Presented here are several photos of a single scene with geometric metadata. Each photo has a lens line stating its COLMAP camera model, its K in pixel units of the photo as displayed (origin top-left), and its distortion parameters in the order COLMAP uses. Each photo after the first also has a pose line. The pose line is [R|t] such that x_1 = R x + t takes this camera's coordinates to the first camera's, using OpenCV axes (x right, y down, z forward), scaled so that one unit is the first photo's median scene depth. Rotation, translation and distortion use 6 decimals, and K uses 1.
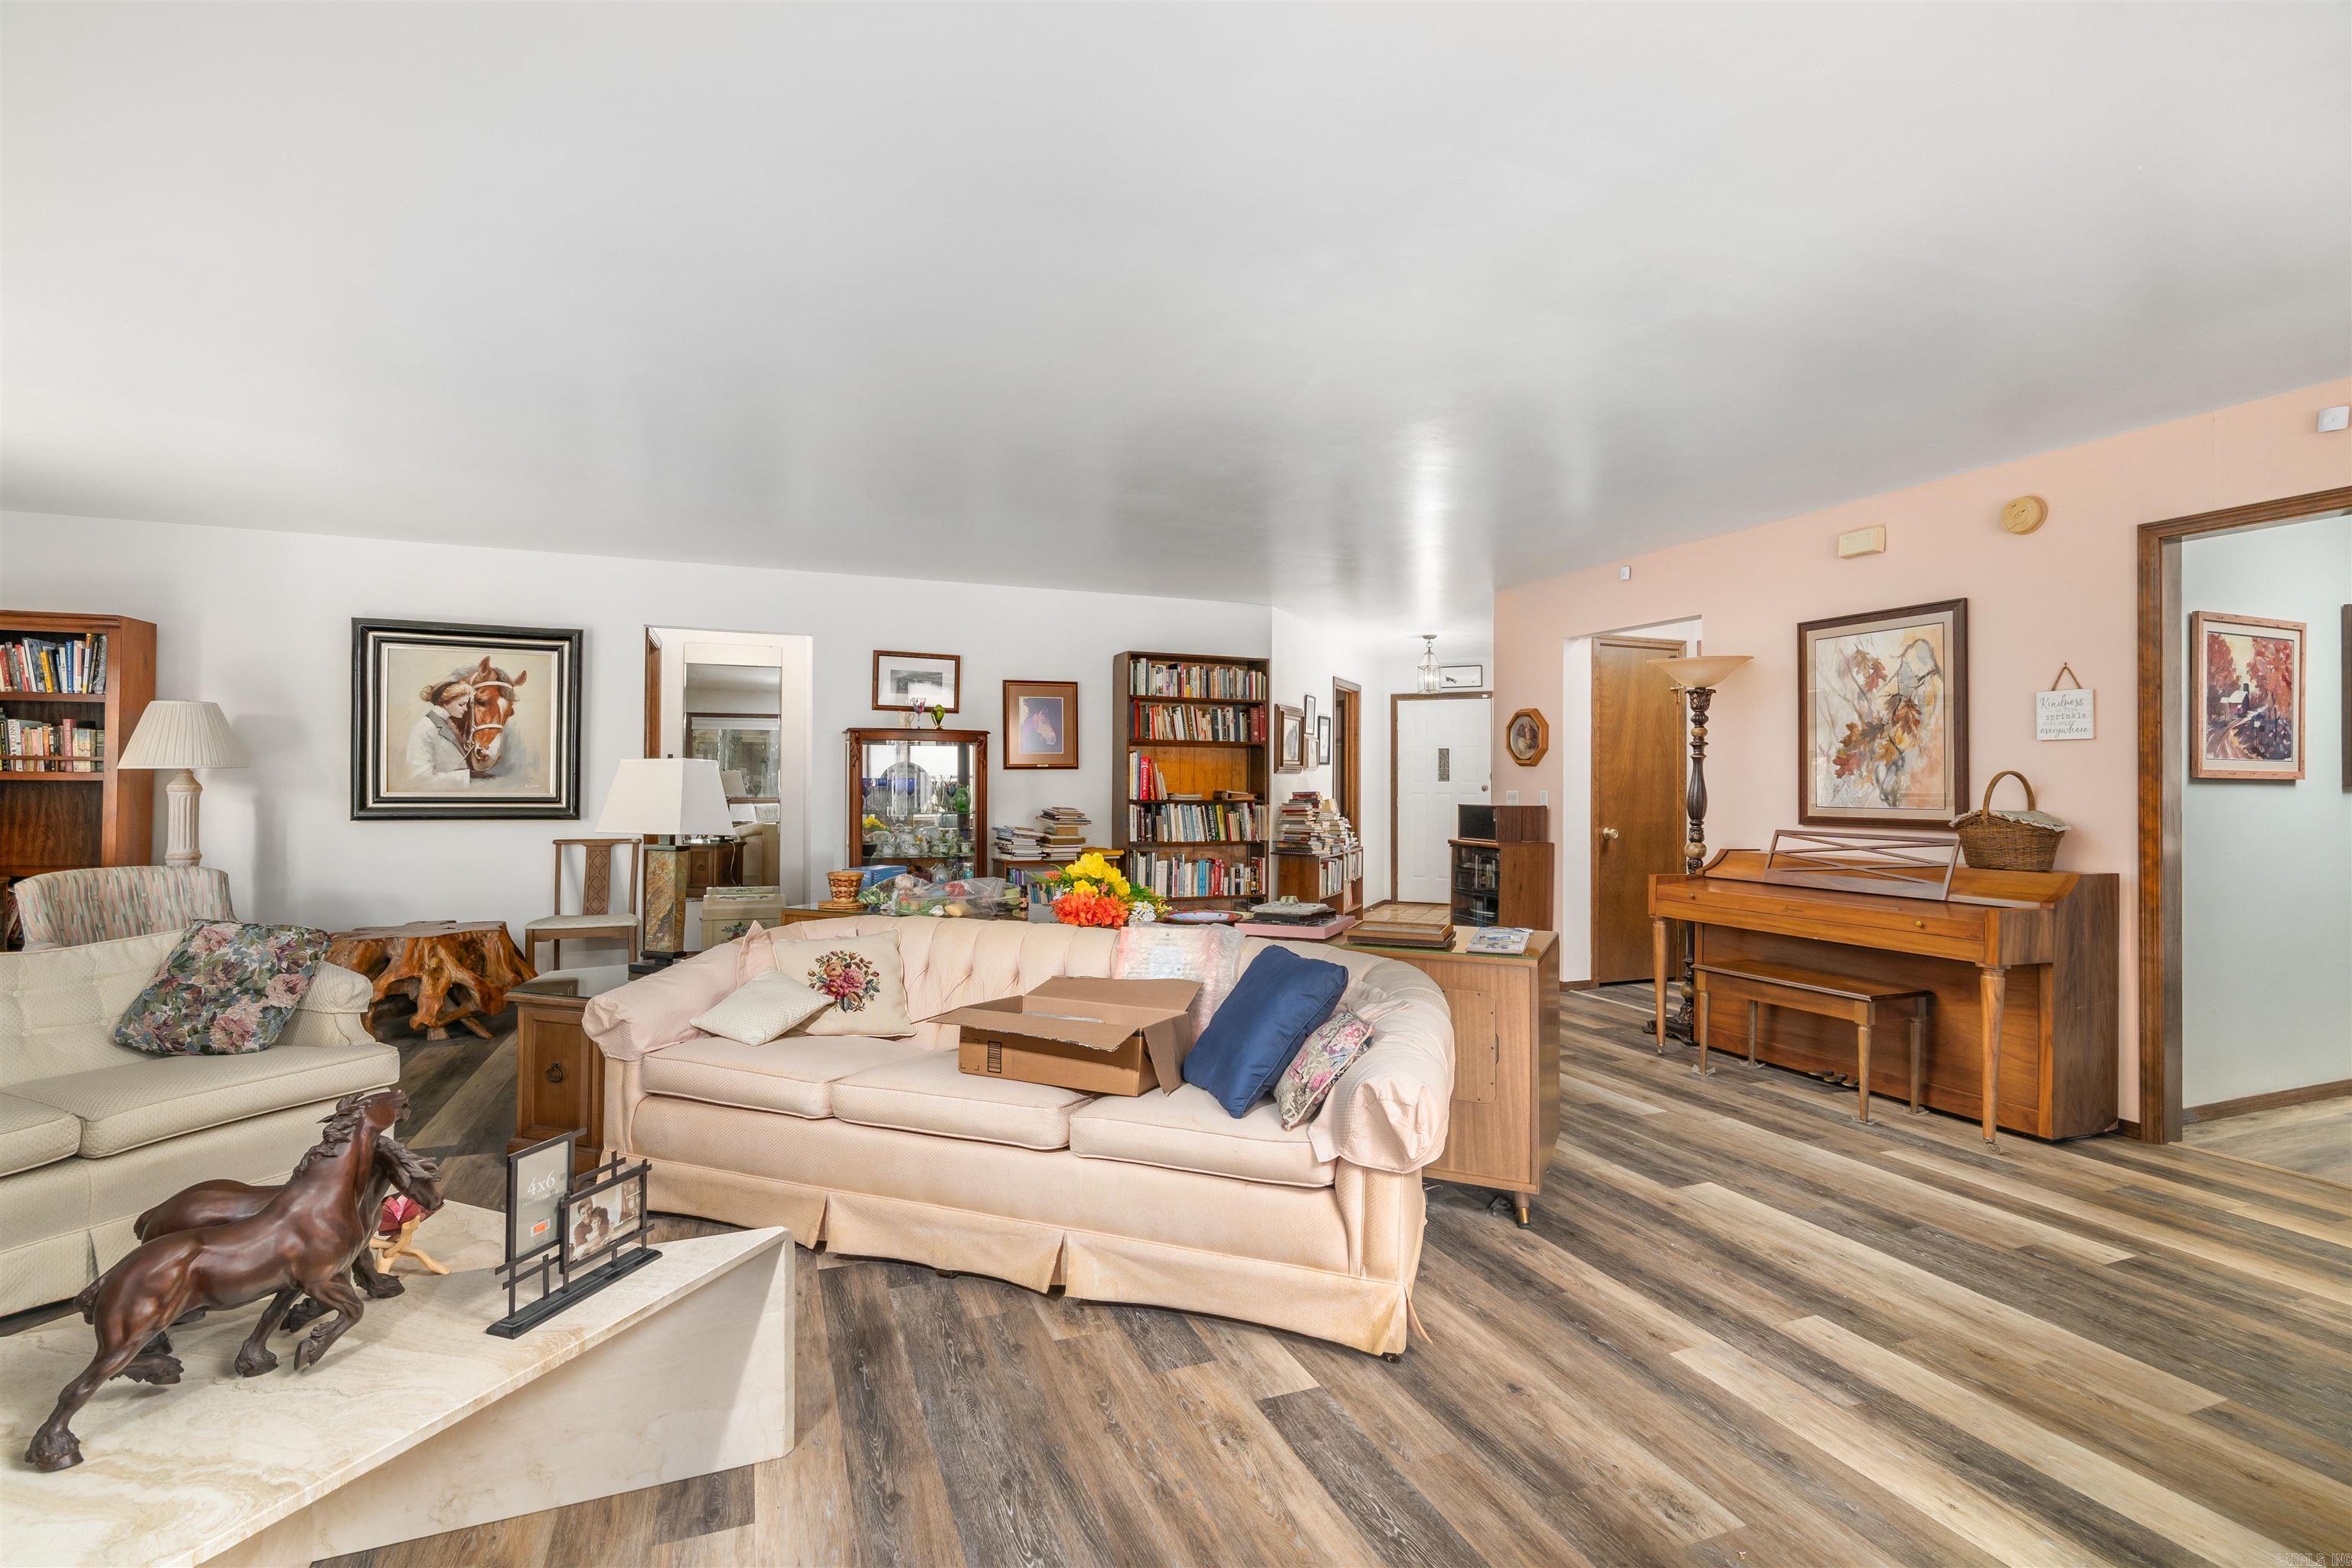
lens RADIAL K [[1083.5, 0, 1164.4], [0, 1083.5, 786.1], [0, 0, 1]] dist [0.000598, -0.000680]
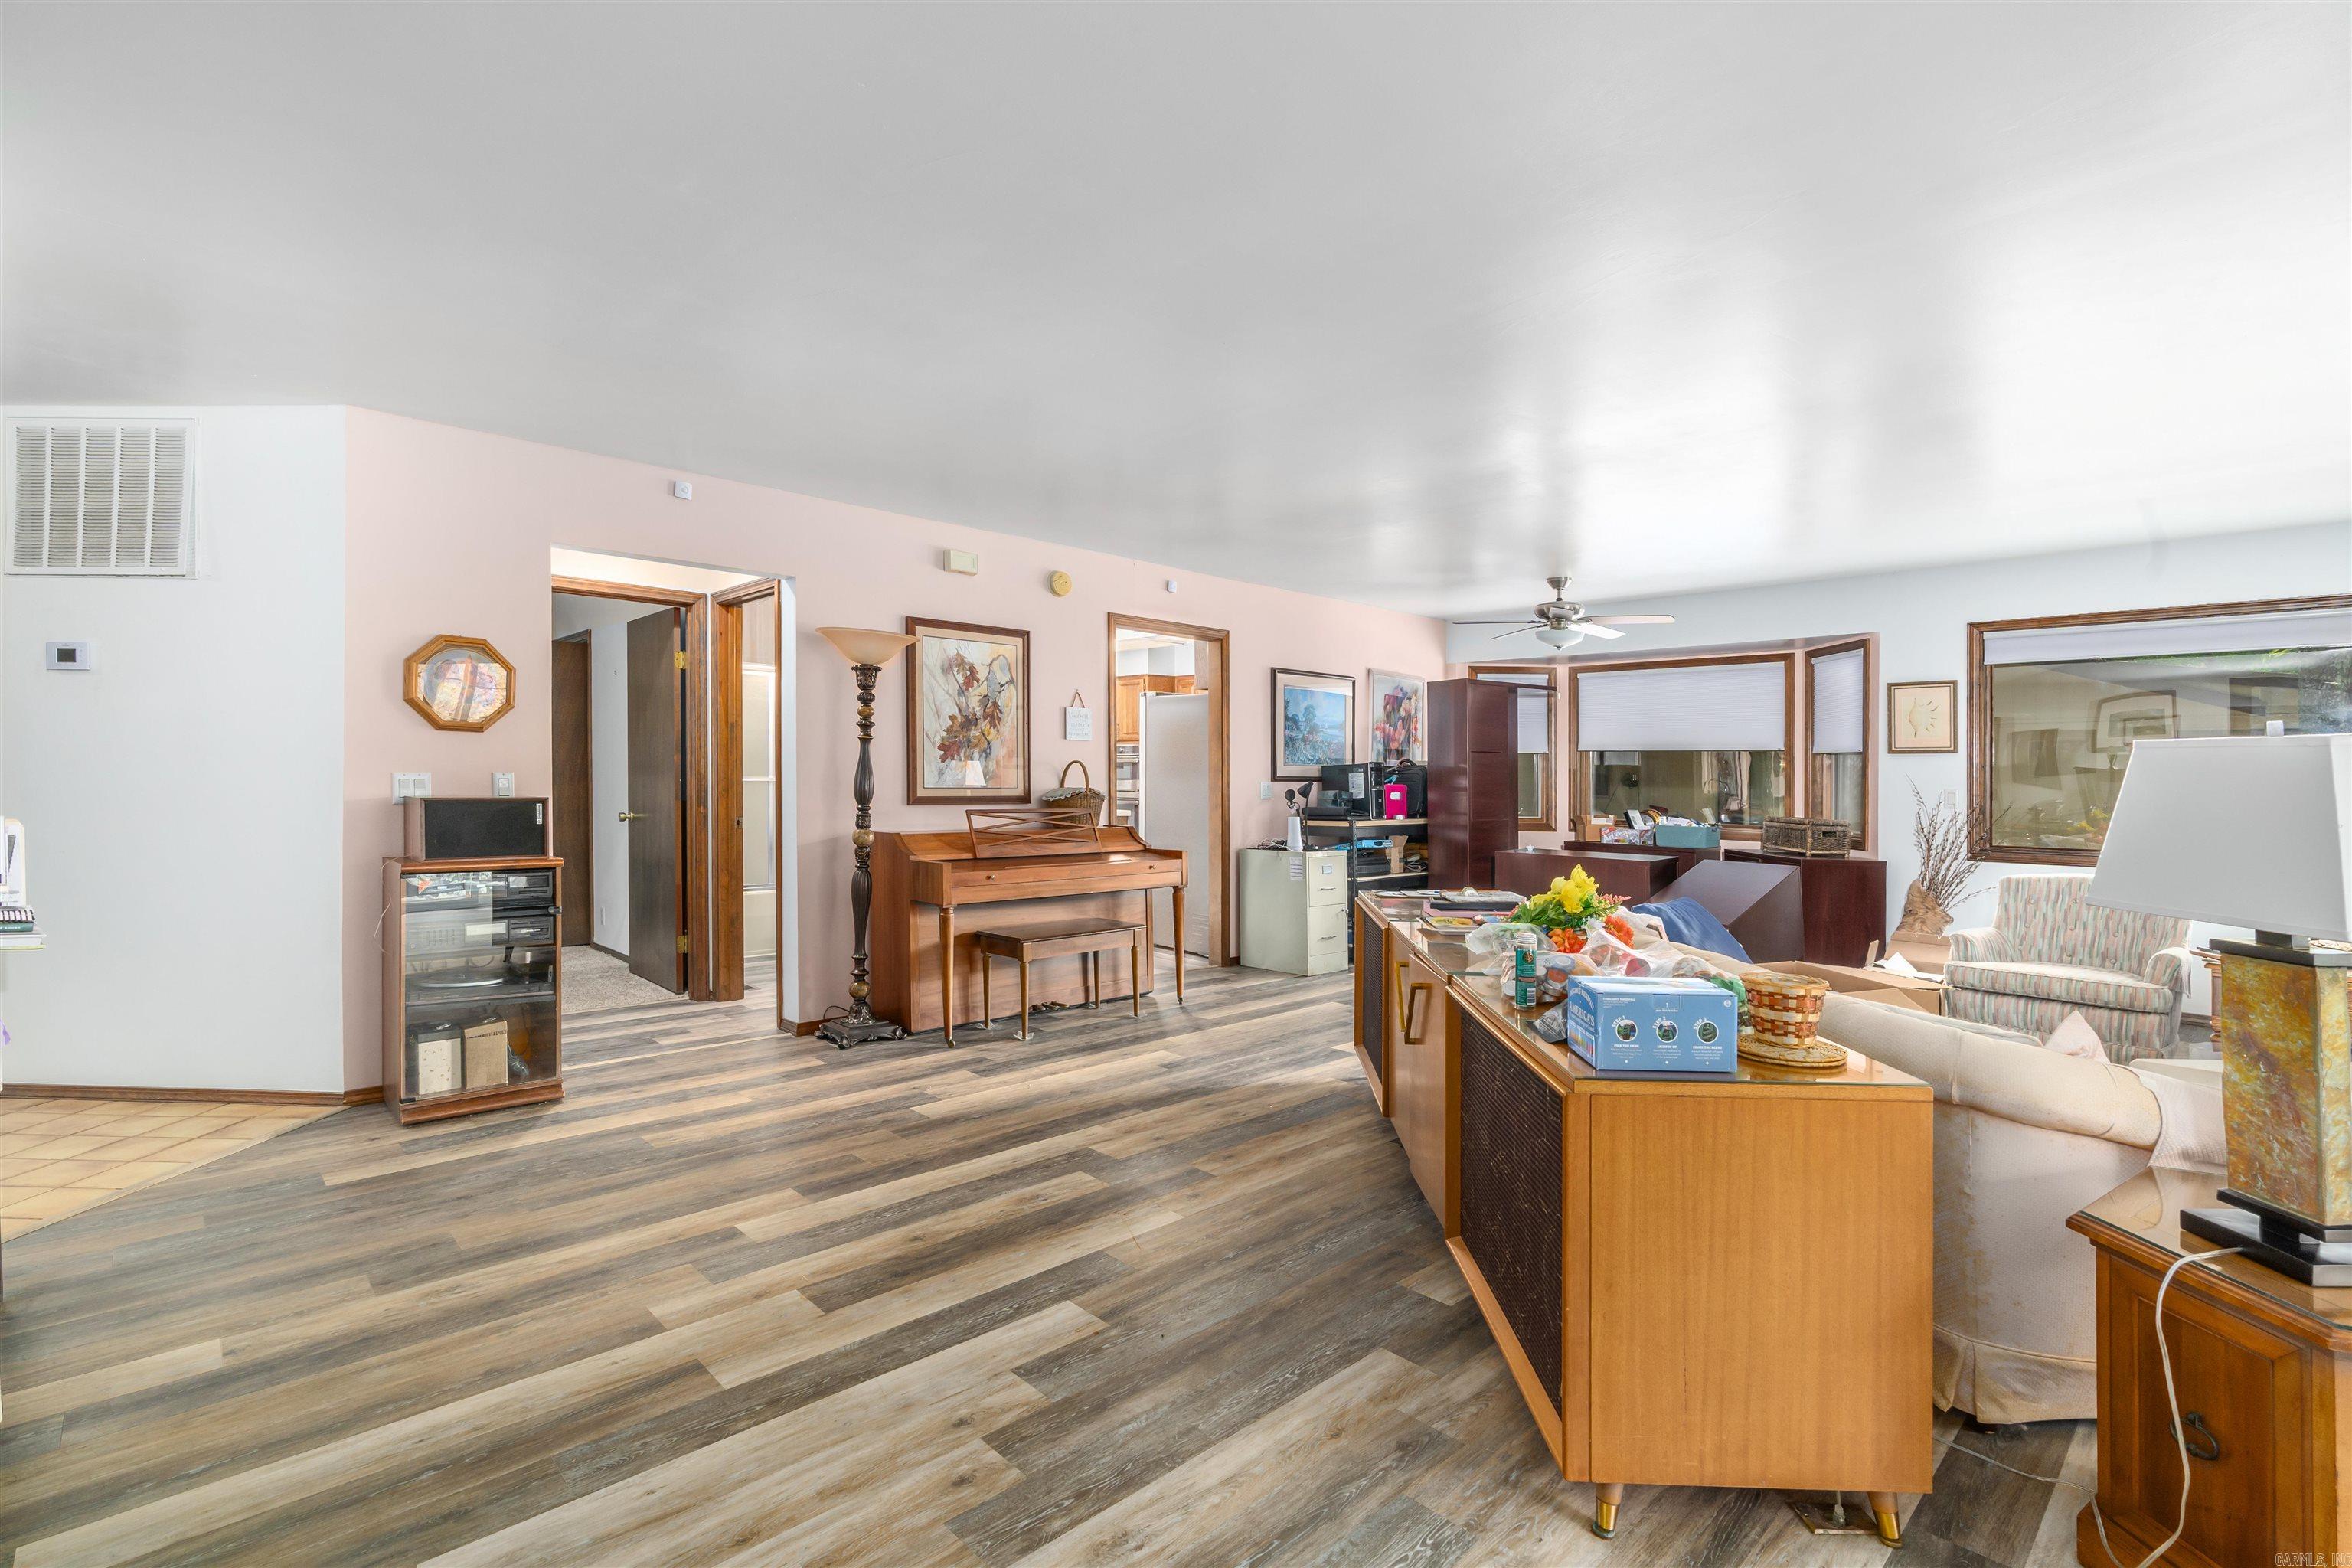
lens RADIAL K [[1083.5, 0, 1158.4], [0, 1083.5, 766.5], [0, 0, 1]] dist [0.000598, -0.000680]
pose [[-0.367983, 0.005646, 0.929815, -0.535195], [-0.002703, 0.999971, -0.007141, 0.004568], [-0.929828, -0.005142, -0.367957, 1.252156]]
